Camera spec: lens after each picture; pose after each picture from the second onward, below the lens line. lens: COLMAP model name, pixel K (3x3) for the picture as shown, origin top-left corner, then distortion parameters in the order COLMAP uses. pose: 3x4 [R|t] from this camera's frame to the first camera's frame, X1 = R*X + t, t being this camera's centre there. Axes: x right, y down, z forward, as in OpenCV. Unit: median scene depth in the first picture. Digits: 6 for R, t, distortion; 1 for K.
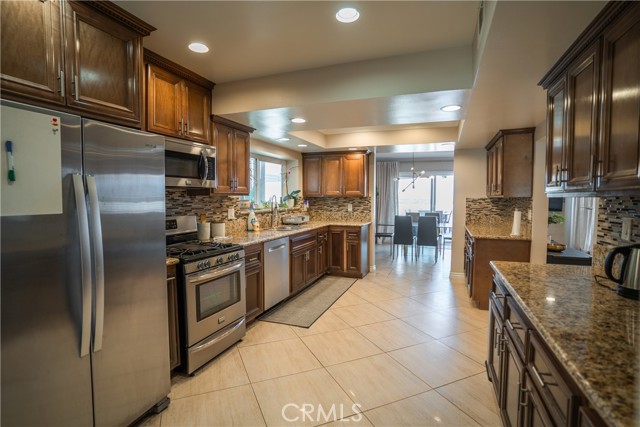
lens RADIAL K [[315.3, 0, 319.7], [0, 315.3, 215.4], [0, 0, 1]] dist [-0.058941, 0.012614]
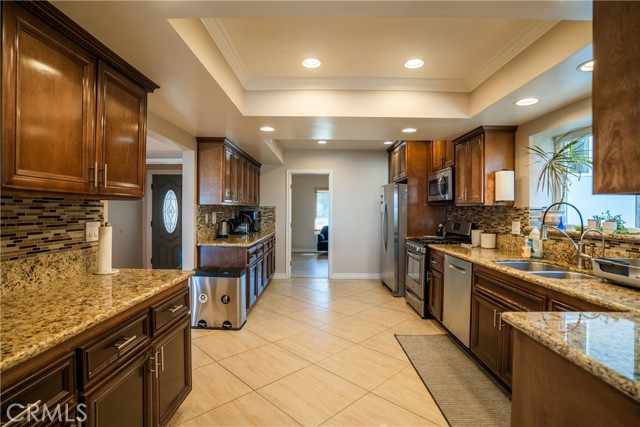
lens RADIAL K [[315.3, 0, 314.6], [0, 315.3, 213.3], [0, 0, 1]] dist [-0.058941, 0.012614]
pose [[-0.932066, -0.000225, -0.362289, 0.494227], [-0.025767, 0.997509, 0.065672, -0.082597], [0.361372, 0.070546, -0.929749, 1.581427]]
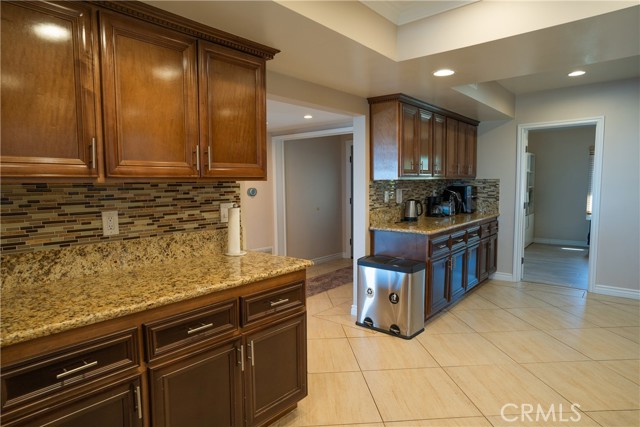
lens RADIAL K [[377.0, 0, 299.2], [0, 377.0, 214.6], [0, 0, 1]] dist [-0.054415, 0.002799]
pose [[-0.938192, -0.012550, 0.345888, 0.320689], [0.036952, 0.989999, 0.136149, -0.087937], [-0.344137, 0.140515, -0.928345, 1.526196]]
